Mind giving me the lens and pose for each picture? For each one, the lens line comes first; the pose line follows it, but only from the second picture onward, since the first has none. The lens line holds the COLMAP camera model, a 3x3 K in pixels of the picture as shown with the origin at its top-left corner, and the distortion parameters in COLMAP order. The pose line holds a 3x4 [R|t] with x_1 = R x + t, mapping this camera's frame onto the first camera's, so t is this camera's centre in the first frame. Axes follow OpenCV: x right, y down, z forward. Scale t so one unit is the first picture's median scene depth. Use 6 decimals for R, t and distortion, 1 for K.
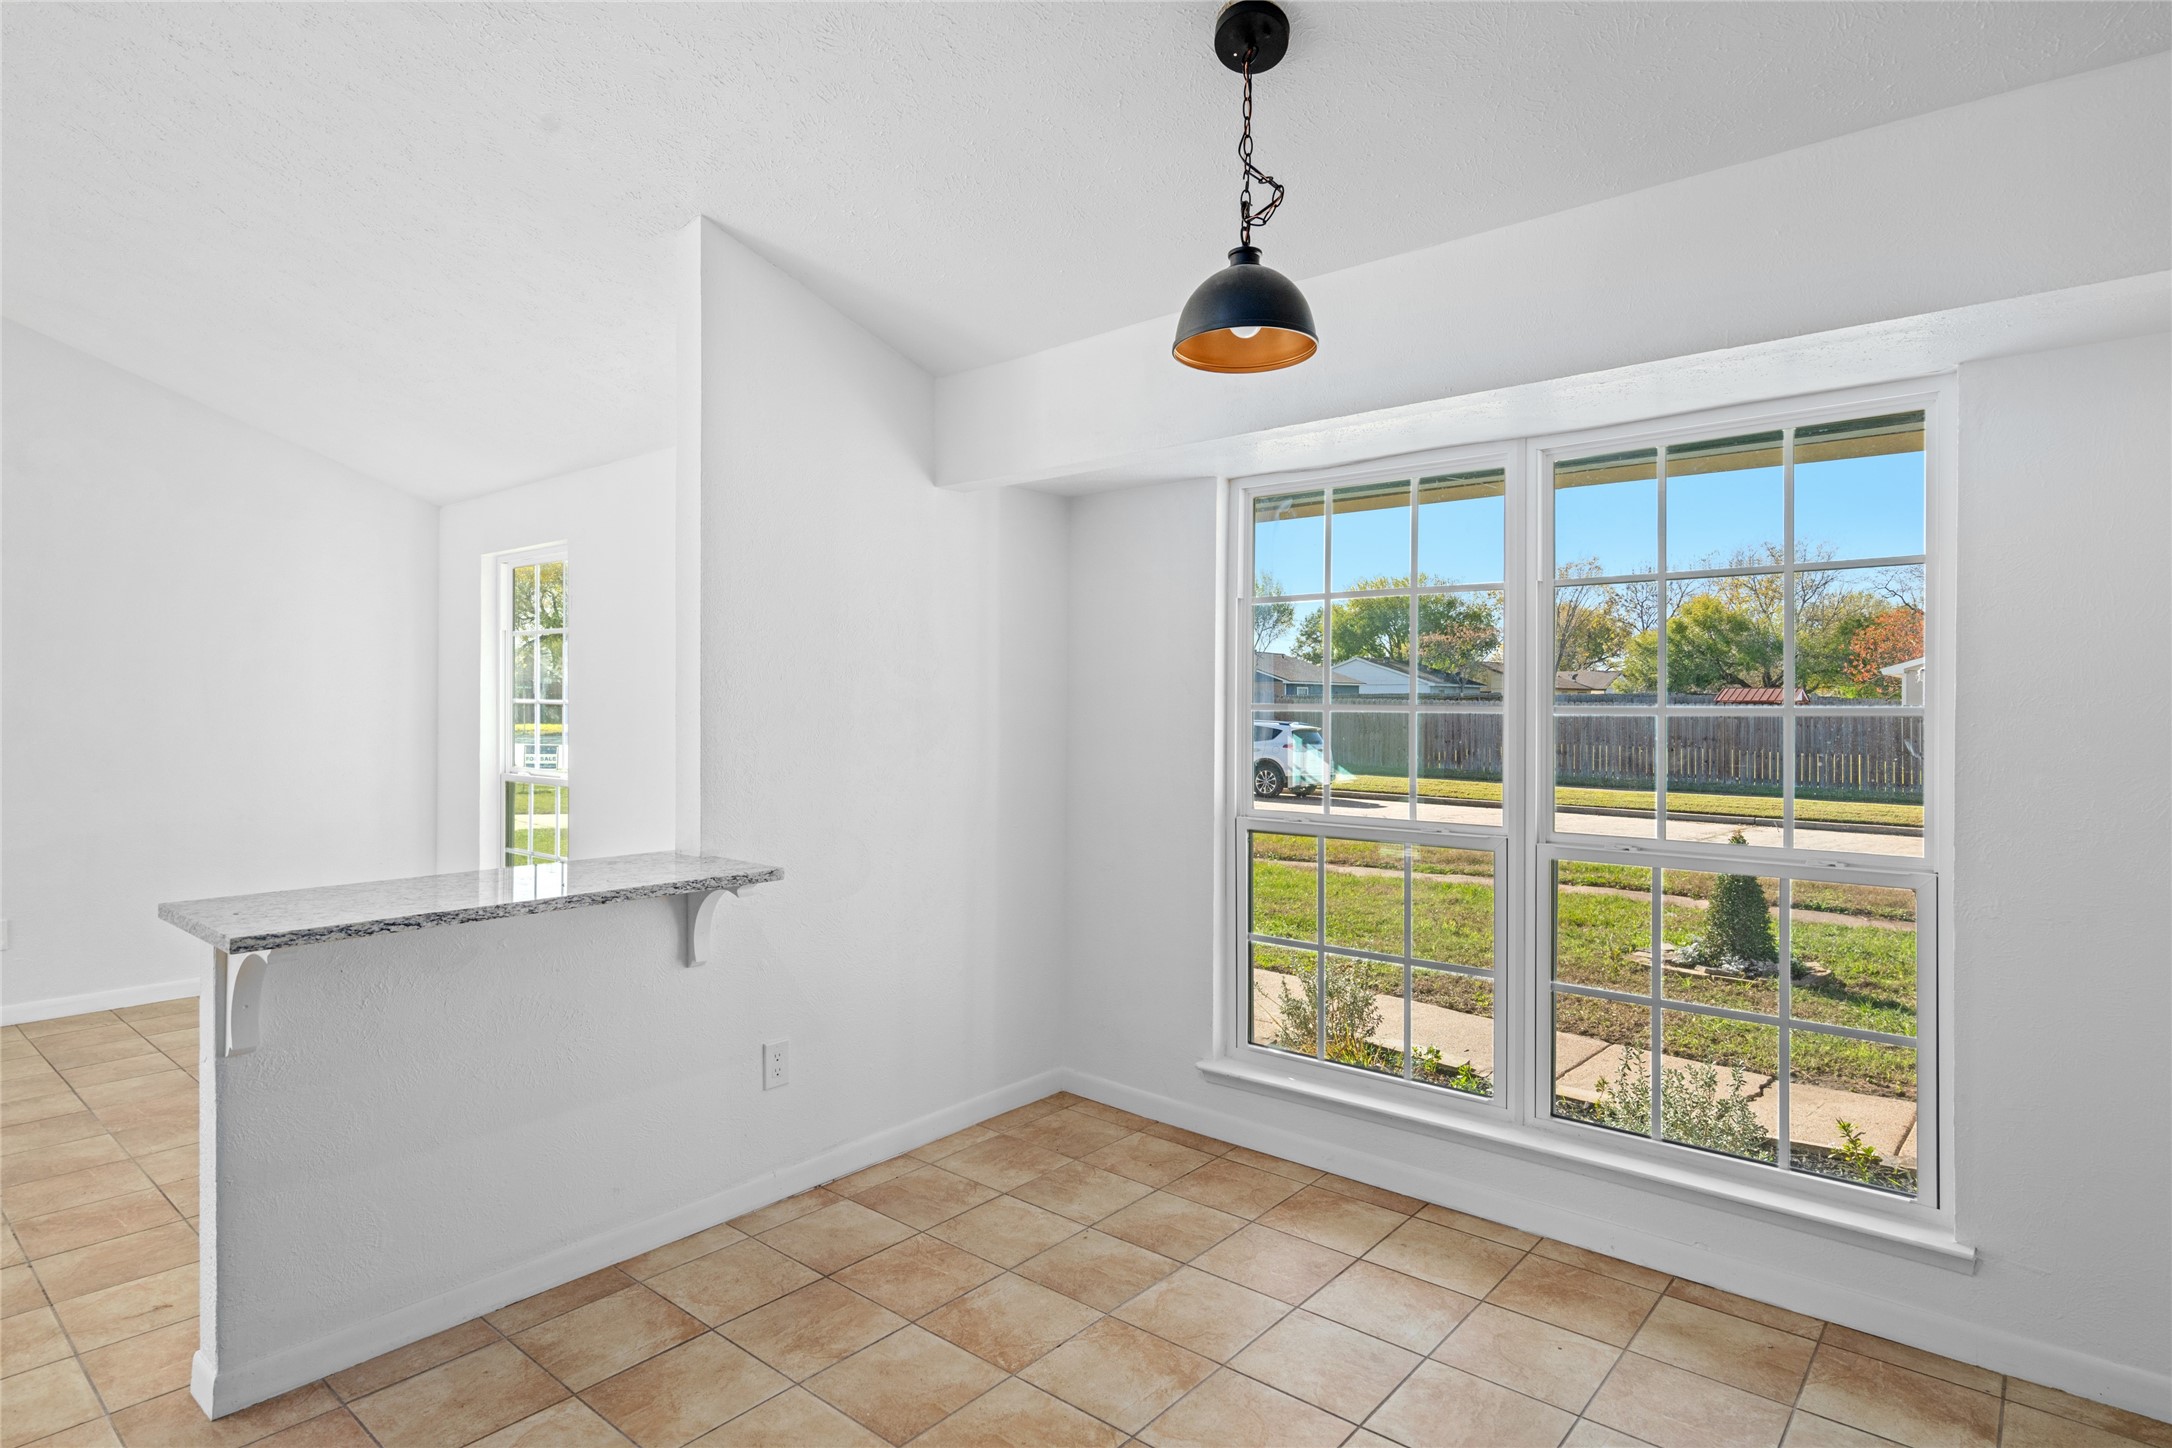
lens RADIAL K [[1152.1, 0, 1084.3], [0, 1152.1, 703.1], [0, 0, 1]] dist [0.012000, 0.000077]
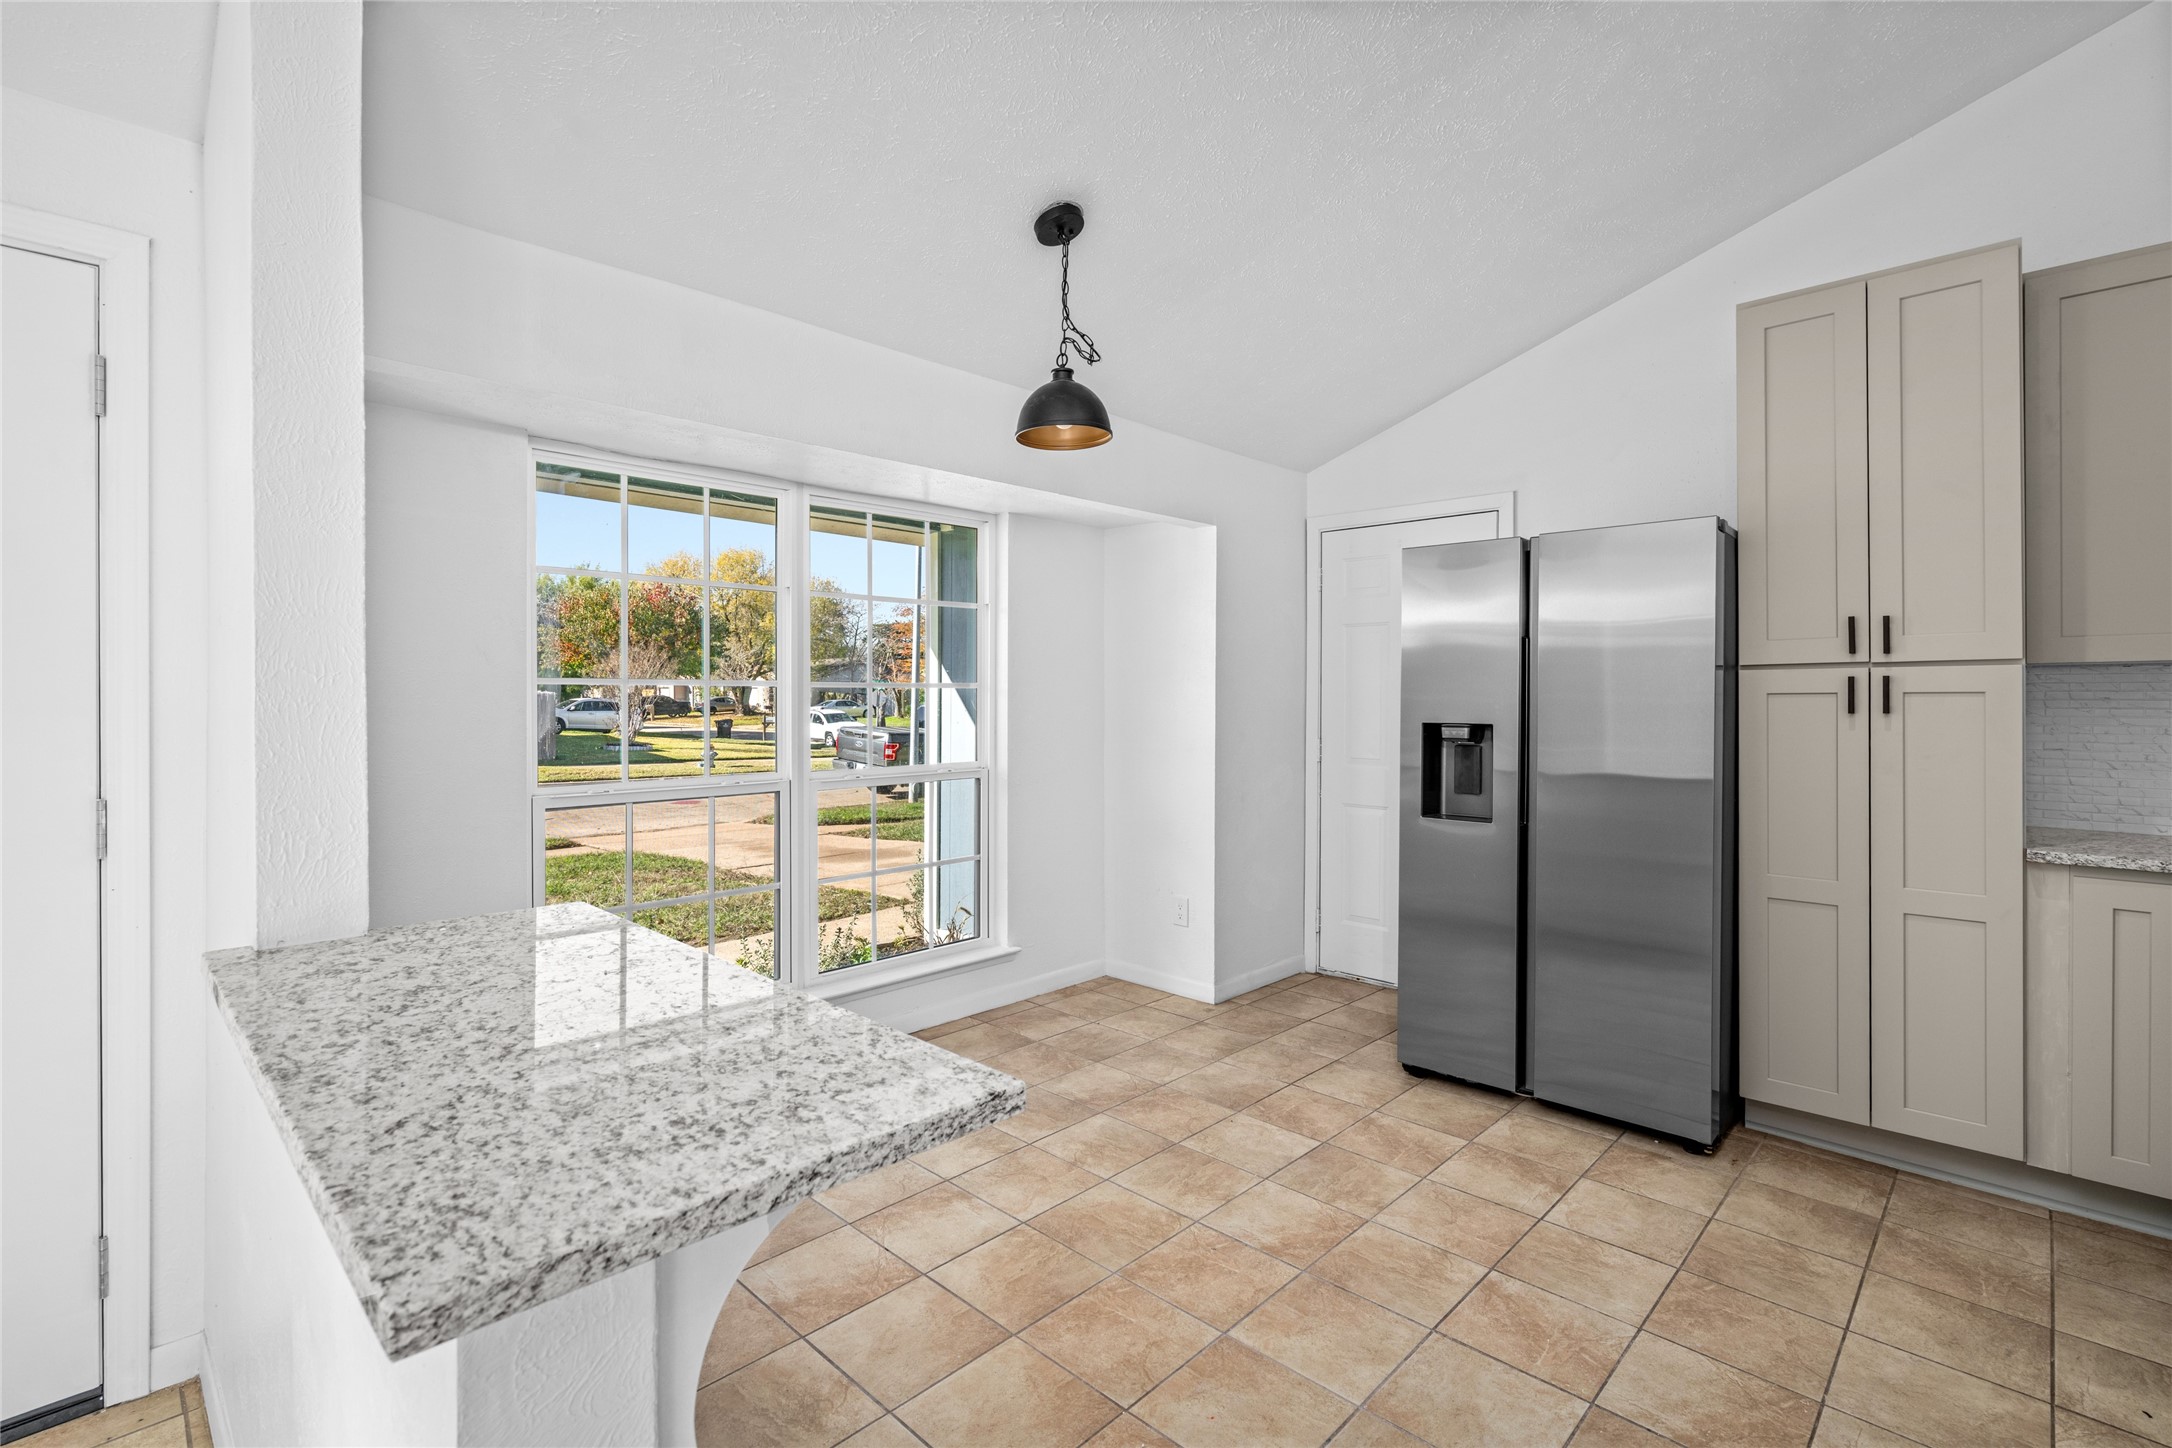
lens RADIAL K [[991.3, 0, 1082.2], [0, 991.3, 697.1], [0, 0, 1]] dist [0.000016, 0.000008]
pose [[0.067662, -0.005464, 0.997693, -1.021306], [-0.005711, 0.999966, 0.005864, 0.018006], [-0.997692, -0.006094, 0.067628, 0.802120]]
